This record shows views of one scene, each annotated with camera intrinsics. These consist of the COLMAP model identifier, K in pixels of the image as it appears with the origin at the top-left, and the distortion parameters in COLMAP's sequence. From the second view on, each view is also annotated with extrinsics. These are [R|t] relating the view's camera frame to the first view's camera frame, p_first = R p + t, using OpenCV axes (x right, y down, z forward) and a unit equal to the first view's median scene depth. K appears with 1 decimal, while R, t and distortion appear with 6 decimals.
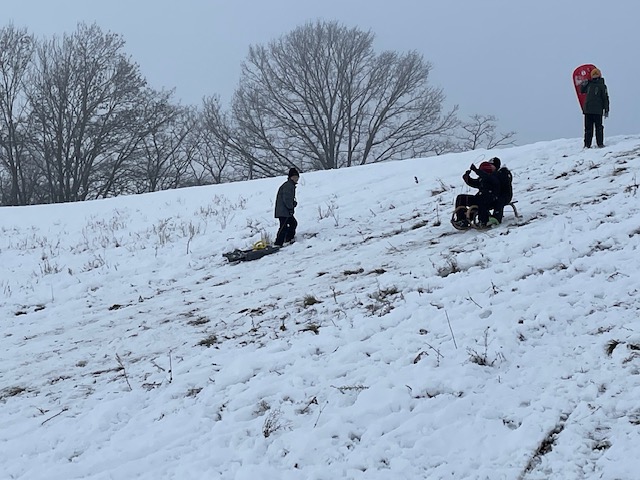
lens RADIAL K [[1433.6, 0, 320.1], [0, 1433.6, 241.7], [0, 0, 1]] dist [0.175219, 0.000000]
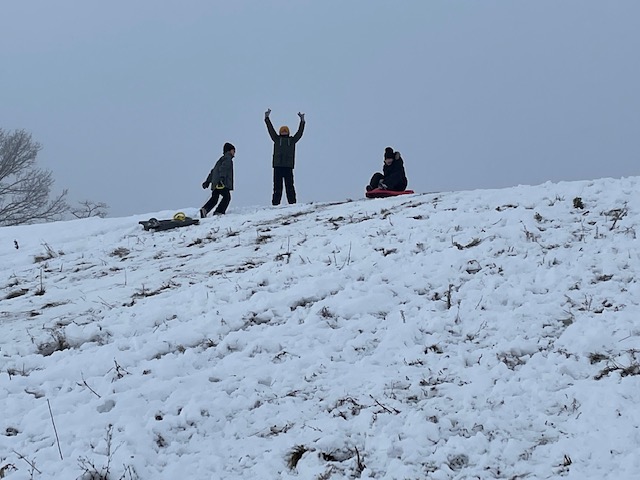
lens RADIAL K [[1433.6, 0, 317.8], [0, 1433.6, 240.4], [0, 0, 1]] dist [0.175219, 0.000000]
pose [[0.962745, 0.048247, 0.266071, 0.016459], [-0.029866, 0.996906, -0.072705, 0.012113], [-0.268756, 0.062050, 0.961208, 0.199337]]
